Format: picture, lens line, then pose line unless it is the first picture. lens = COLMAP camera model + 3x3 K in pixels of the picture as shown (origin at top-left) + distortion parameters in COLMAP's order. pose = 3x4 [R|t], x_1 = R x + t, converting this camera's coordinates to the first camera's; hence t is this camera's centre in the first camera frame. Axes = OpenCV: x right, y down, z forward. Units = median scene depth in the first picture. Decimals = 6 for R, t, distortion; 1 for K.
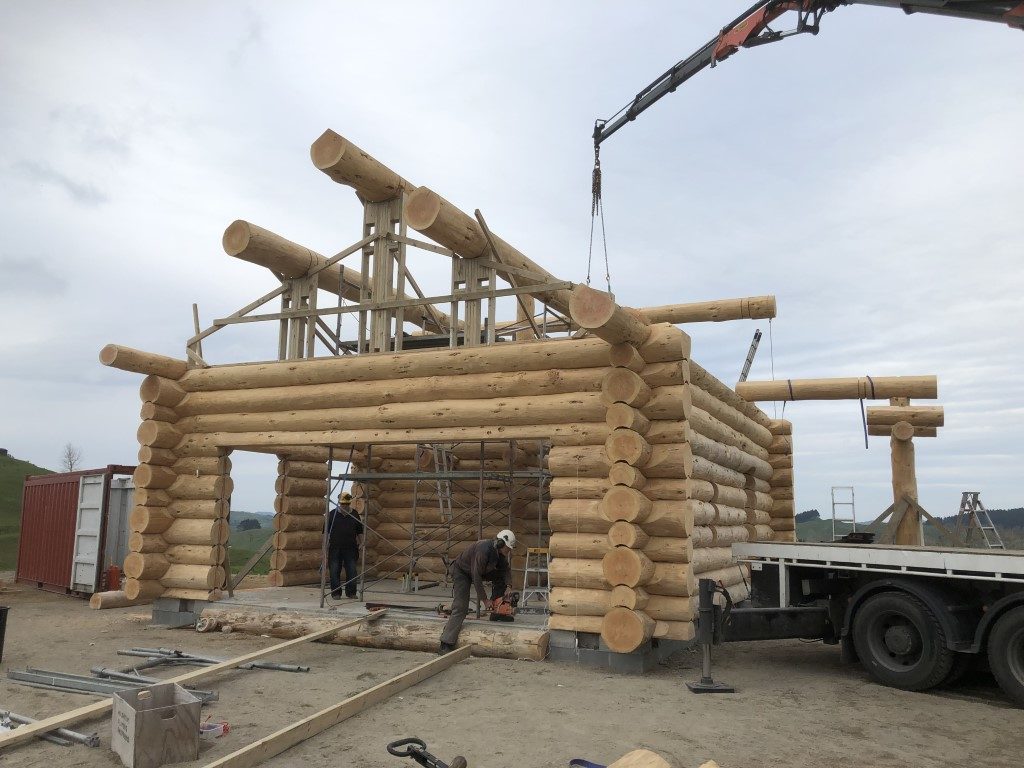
lens RADIAL K [[836.4, 0, 513.1], [0, 836.4, 393.5], [0, 0, 1]] dist [0.004031, -0.001493]
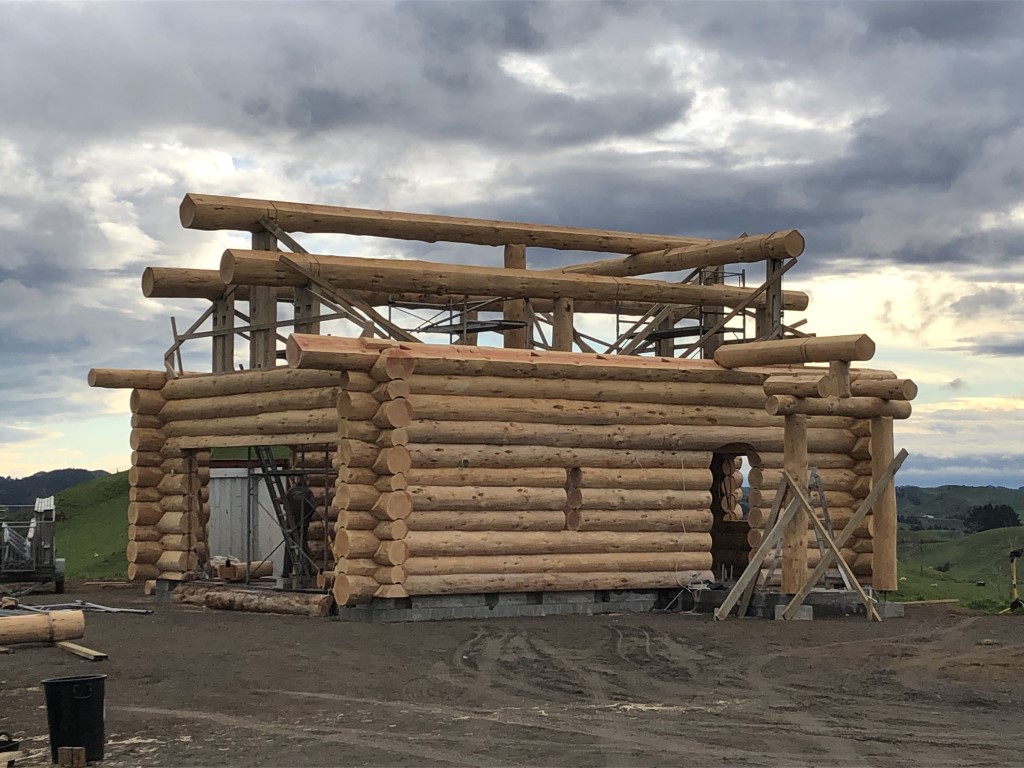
lens RADIAL K [[2030.8, 0, 512.3], [0, 2030.8, 384.8], [0, 0, 1]] dist [0.049798, 0.000000]
pose [[0.861221, -0.047225, -0.506033, 1.454954], [0.093333, 0.993436, 0.066131, -0.166841], [0.499588, -0.104183, 0.859975, -1.166783]]
